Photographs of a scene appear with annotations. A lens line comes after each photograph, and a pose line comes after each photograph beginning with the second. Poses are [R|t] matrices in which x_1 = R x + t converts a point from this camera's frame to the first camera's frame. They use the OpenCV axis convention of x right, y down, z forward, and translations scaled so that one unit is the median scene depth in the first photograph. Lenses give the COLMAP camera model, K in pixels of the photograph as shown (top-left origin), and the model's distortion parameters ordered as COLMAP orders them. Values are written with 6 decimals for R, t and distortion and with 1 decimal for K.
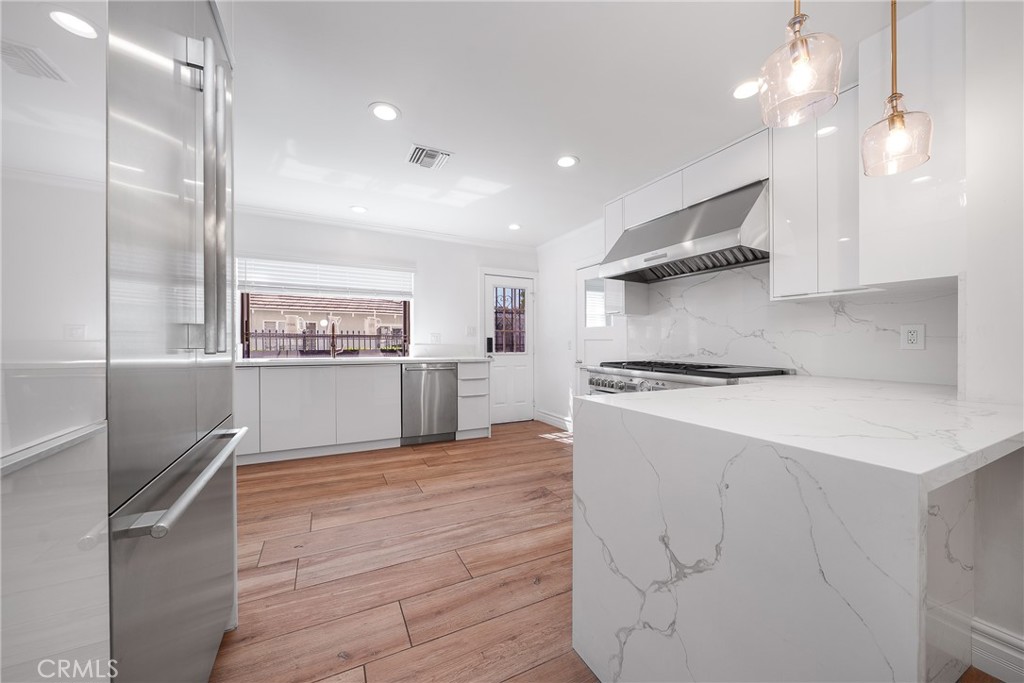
lens RADIAL K [[378.8, 0, 519.8], [0, 378.8, 351.5], [0, 0, 1]] dist [0.000173, 0.000625]
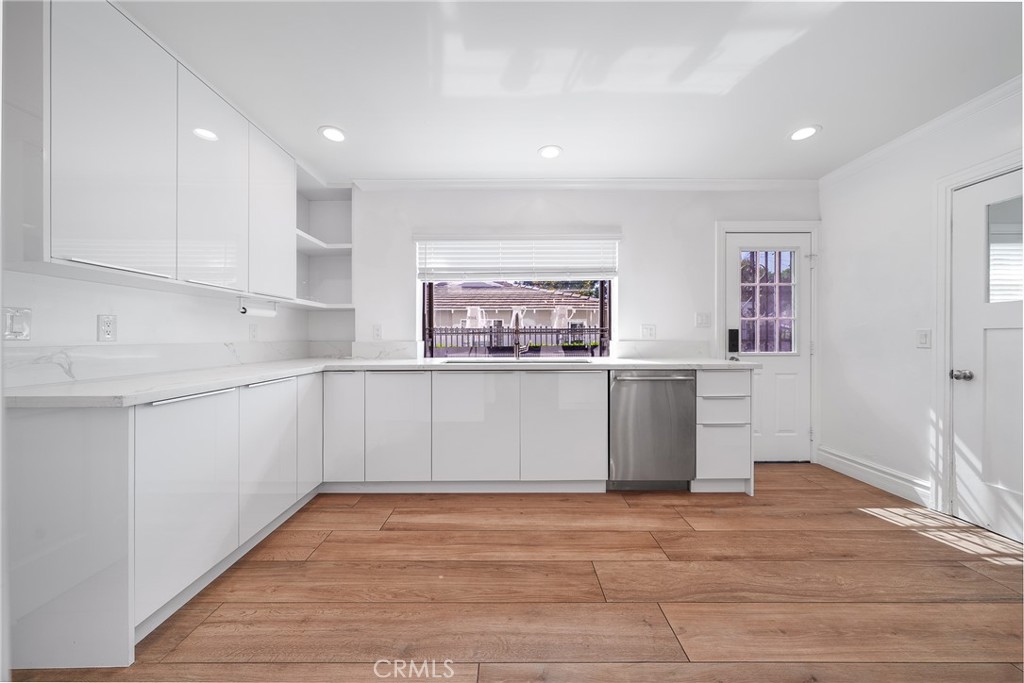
lens RADIAL K [[349.1, 0, 506.7], [0, 349.1, 340.9], [0, 0, 1]] dist [-0.002954, 0.000458]
pose [[0.883729, -0.004470, -0.467978, -0.232349], [-0.002893, 0.999883, -0.015014, -0.010794], [0.467990, 0.014622, 0.883613, 0.473322]]
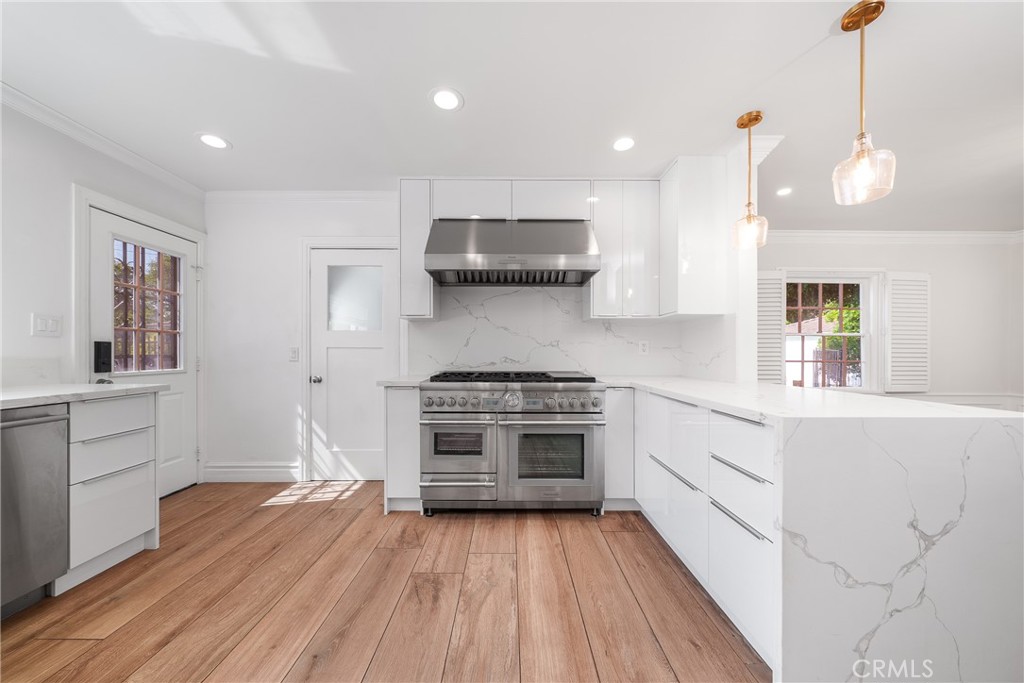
lens RADIAL K [[349.1, 0, 518.3], [0, 349.1, 353.3], [0, 0, 1]] dist [-0.002954, 0.000458]
pose [[0.452386, -0.007202, 0.891793, -0.378756], [0.021907, 0.999755, -0.003038, -0.015004], [-0.891553, 0.020911, 0.452433, 0.545569]]
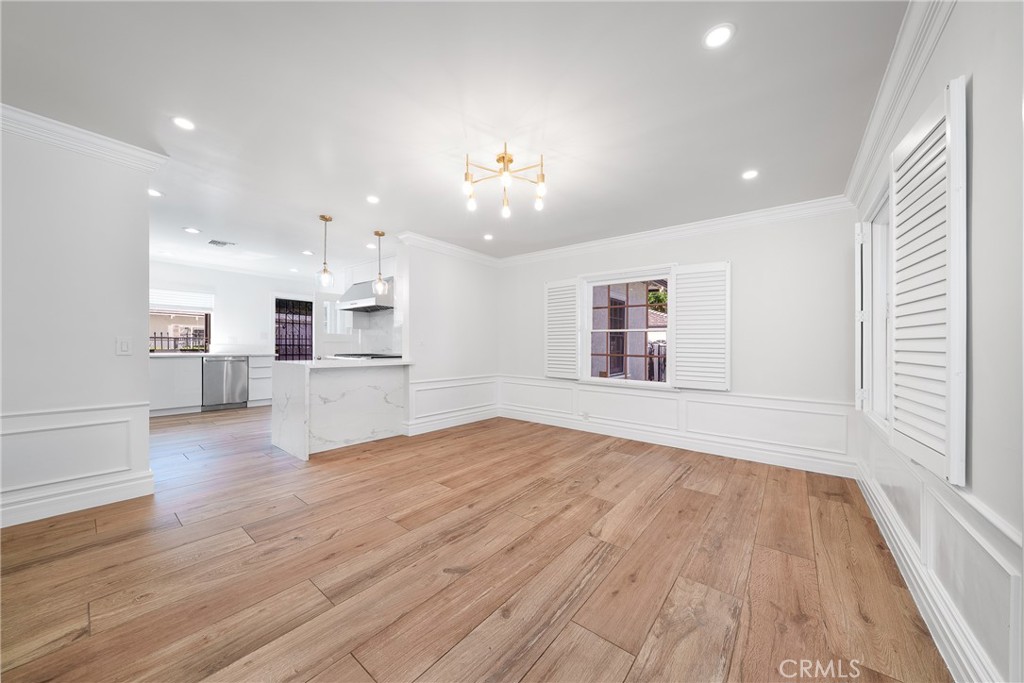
lens RADIAL K [[349.1, 0, 512.1], [0, 349.1, 345.2], [0, 0, 1]] dist [-0.002954, 0.000458]
pose [[0.913177, 0.002584, 0.407554, 0.317531], [0.005895, 0.999792, -0.019546, 0.025506], [-0.407520, 0.020252, 0.912972, -0.989058]]
